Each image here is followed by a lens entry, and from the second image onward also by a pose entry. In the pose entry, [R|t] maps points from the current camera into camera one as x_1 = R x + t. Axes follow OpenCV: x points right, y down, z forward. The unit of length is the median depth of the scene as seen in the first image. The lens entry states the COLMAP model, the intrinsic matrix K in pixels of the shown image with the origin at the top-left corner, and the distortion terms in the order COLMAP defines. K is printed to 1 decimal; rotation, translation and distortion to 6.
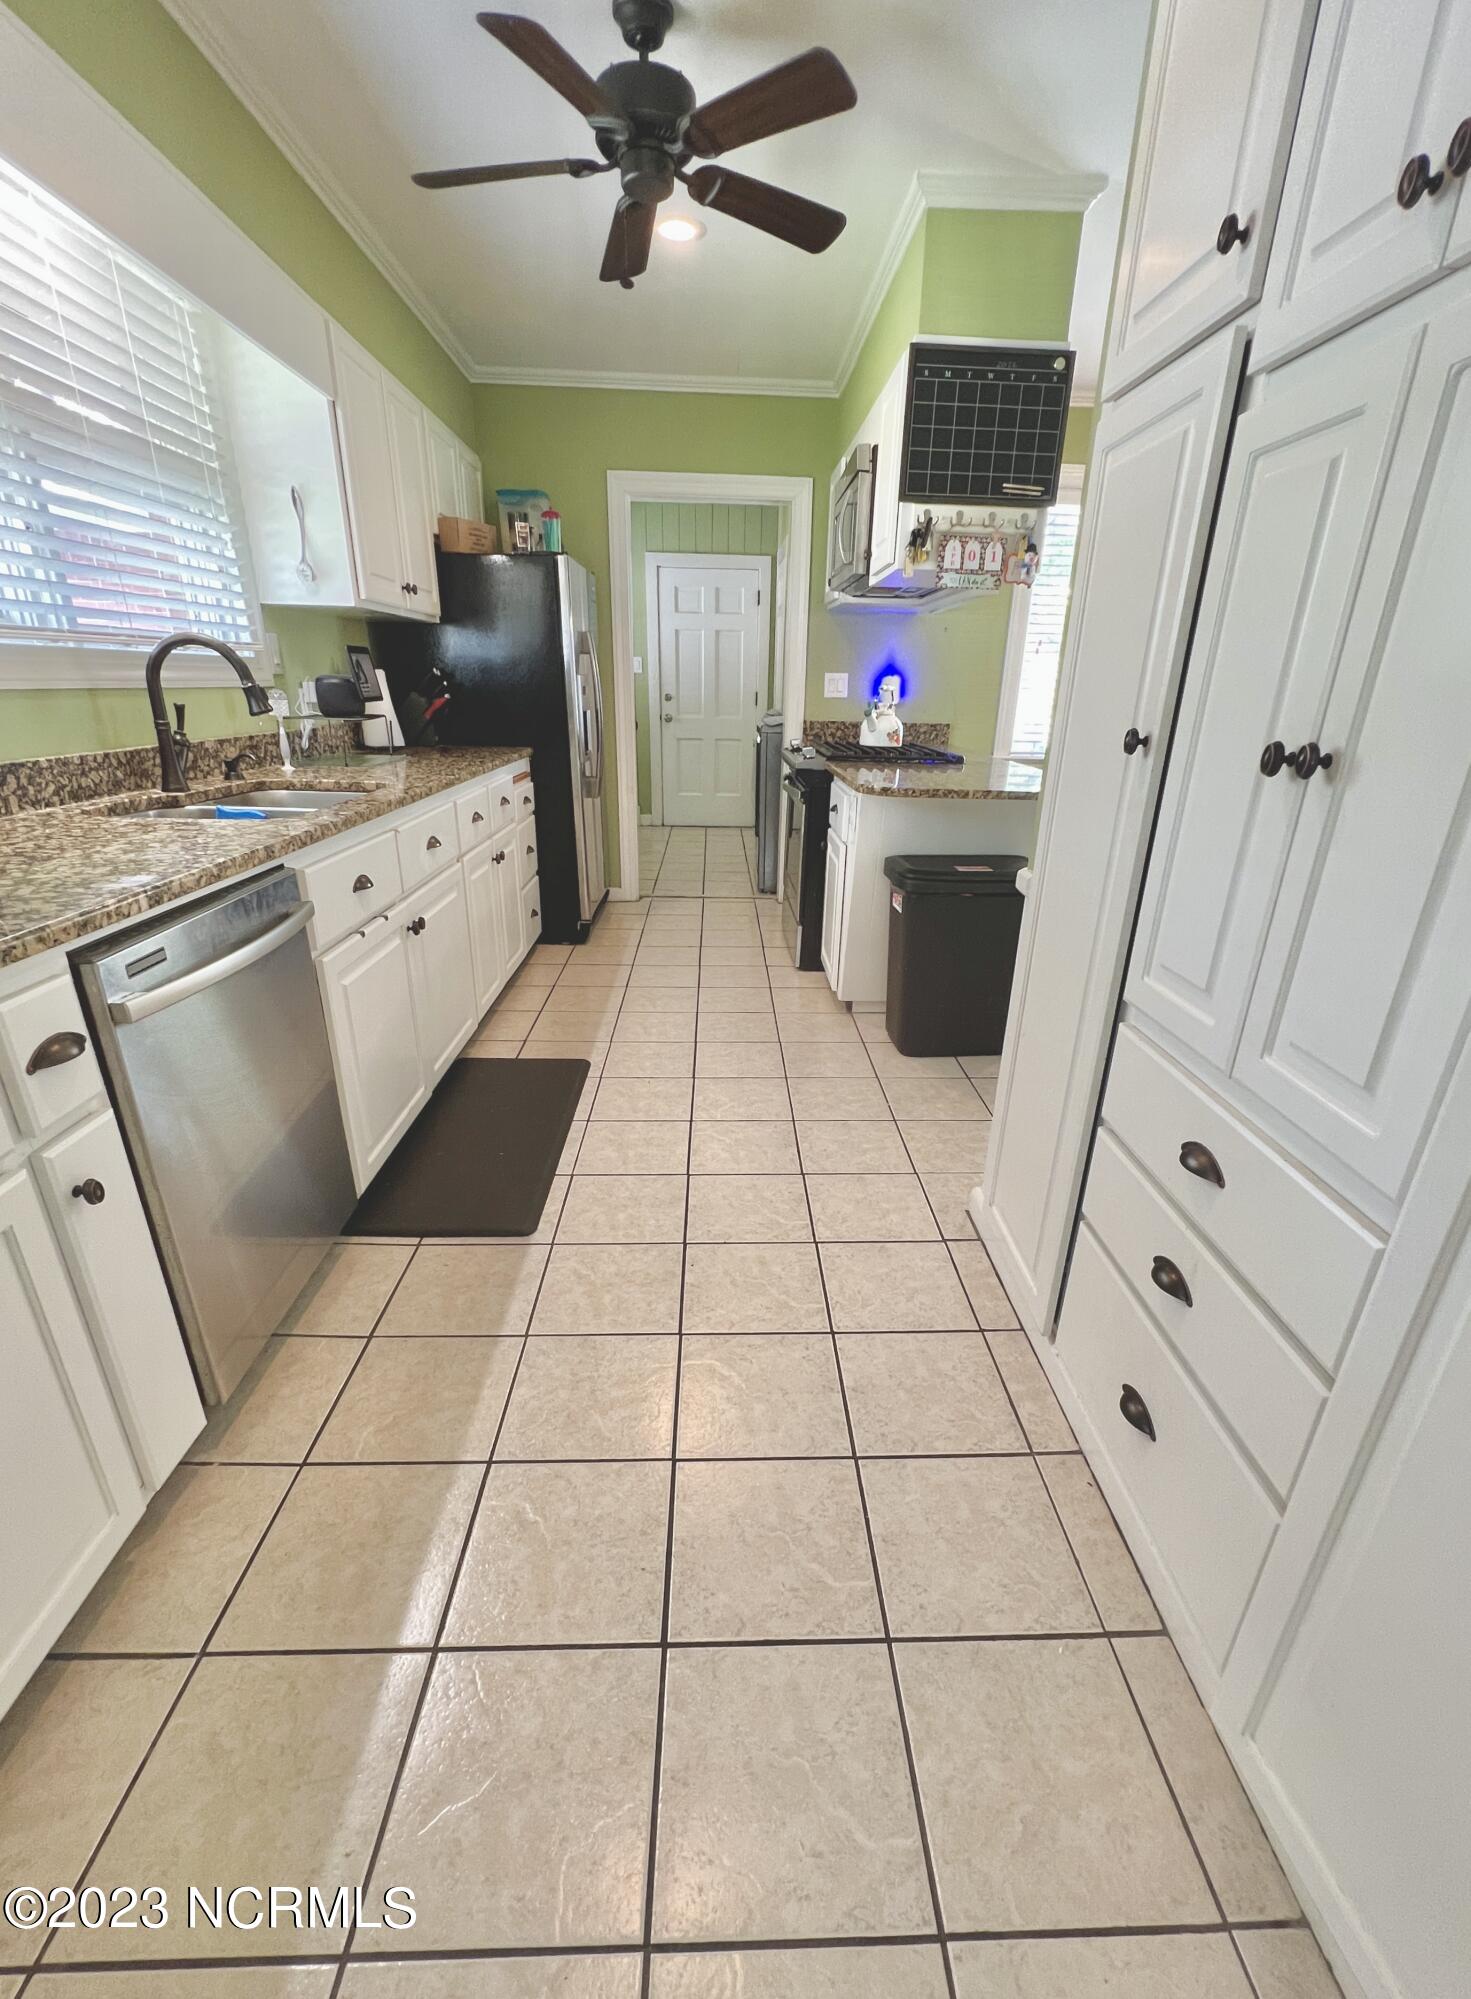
lens RADIAL K [[845.9, 0, 750.8], [0, 845.9, 1035.5], [0, 0, 1]] dist [-0.002369, -0.000027]
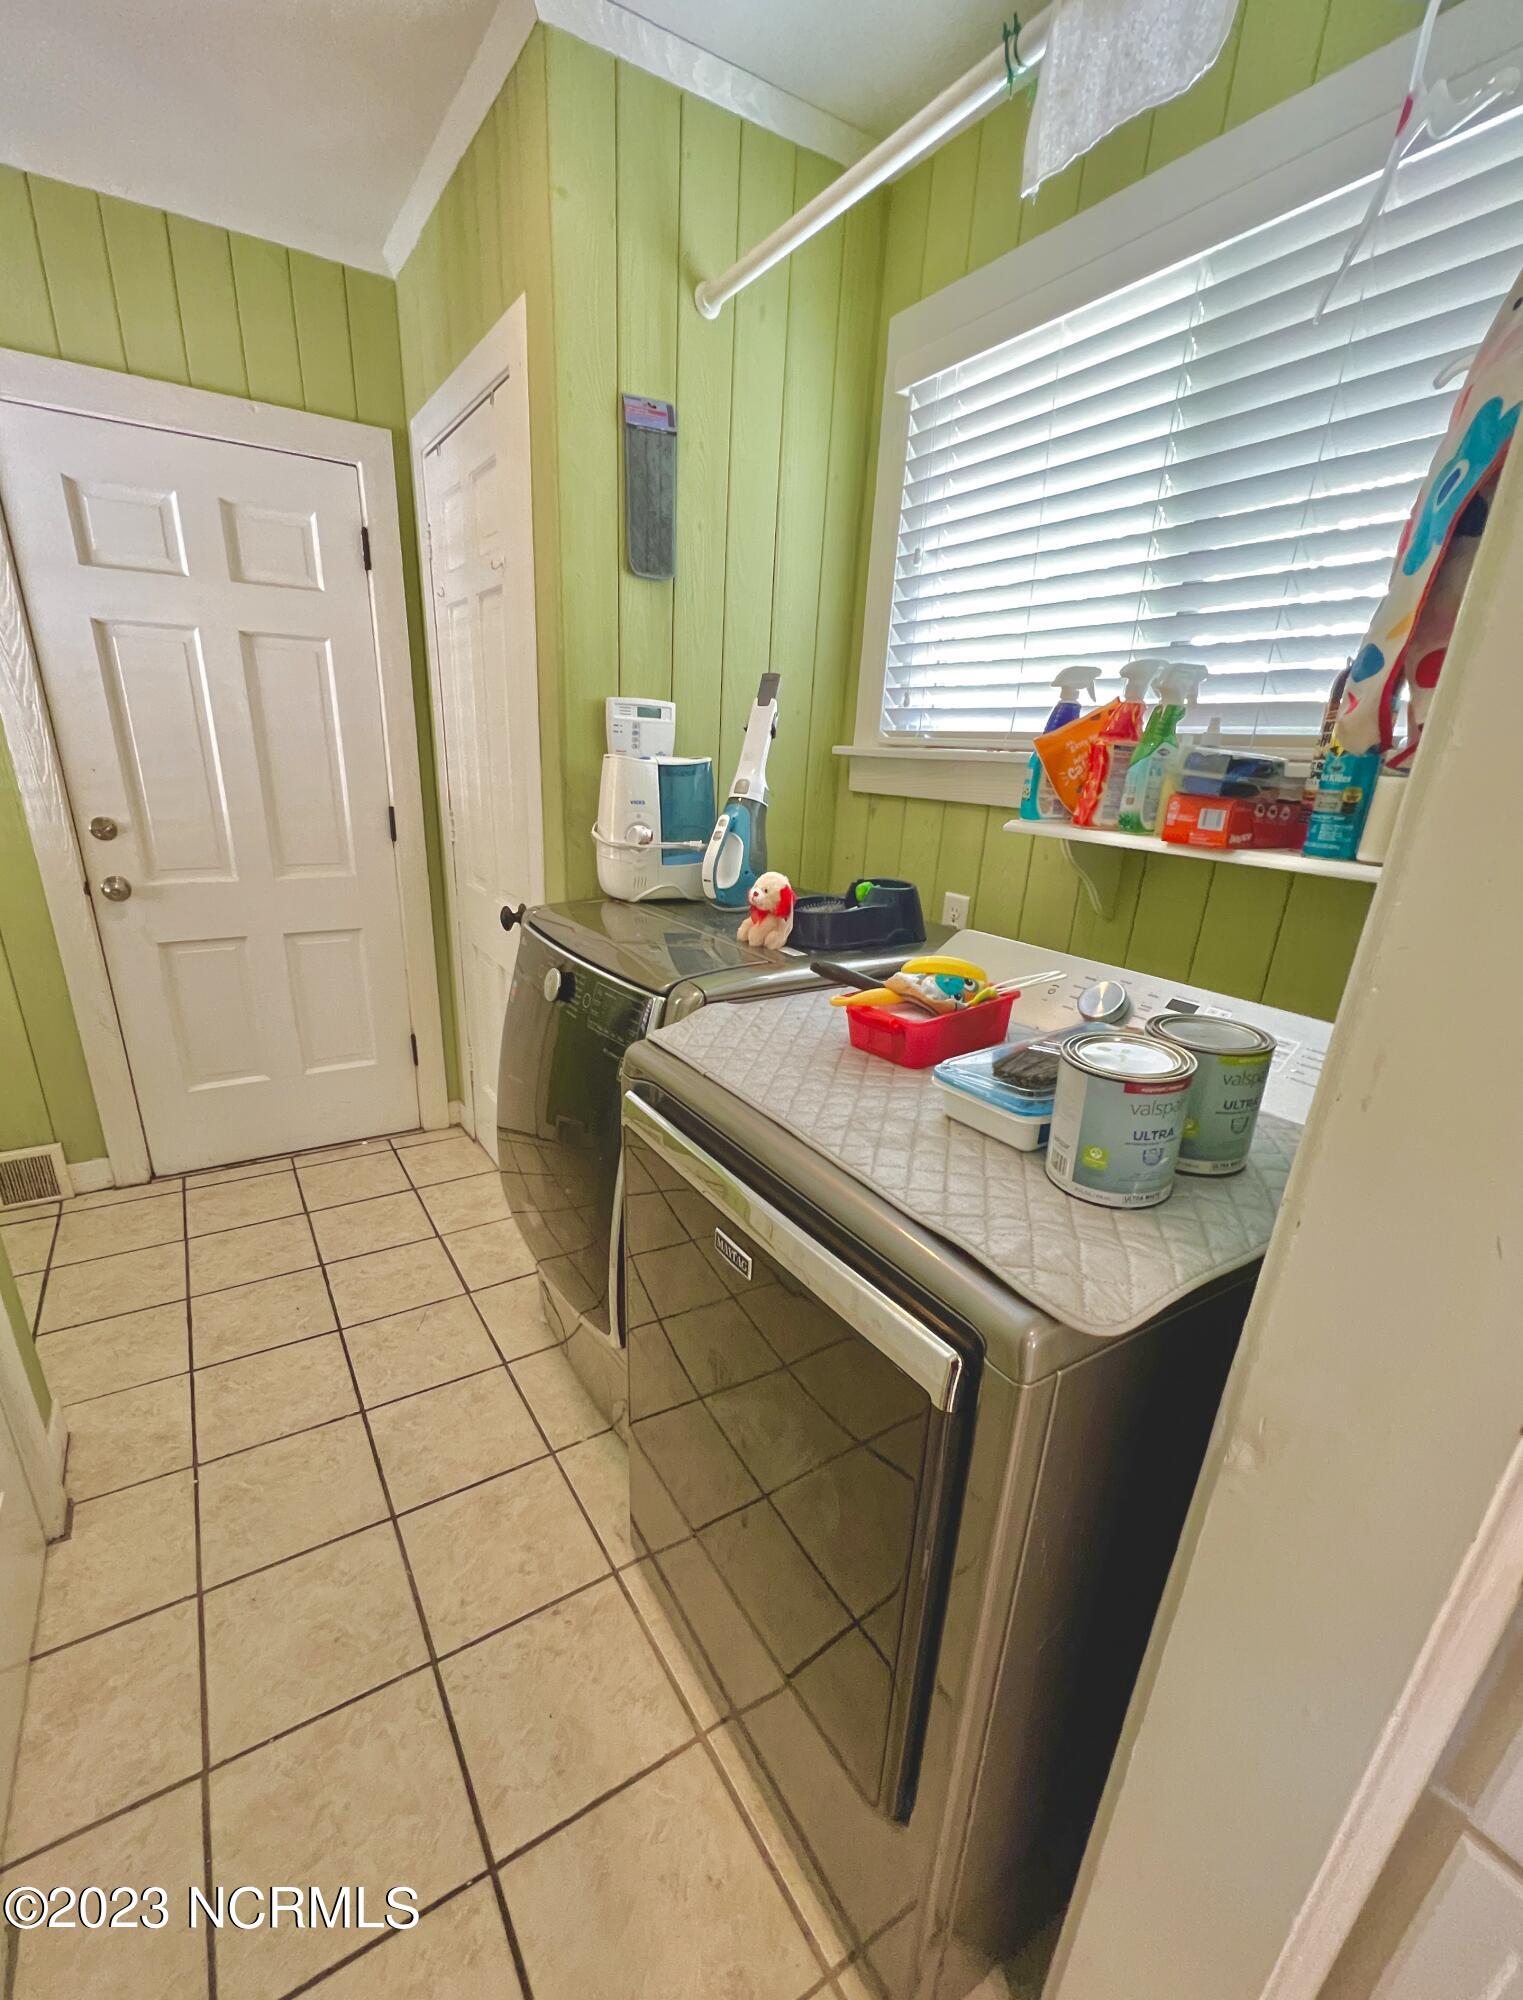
lens RADIAL K [[849.5, 0, 752.7], [0, 849.5, 1058.9], [0, 0, 1]] dist [-0.002616, -0.000170]
pose [[0.864915, -0.159616, 0.475862, -0.158441], [0.168615, 0.985388, 0.024053, -0.855423], [-0.472749, 0.059434, 0.879191, 1.847184]]
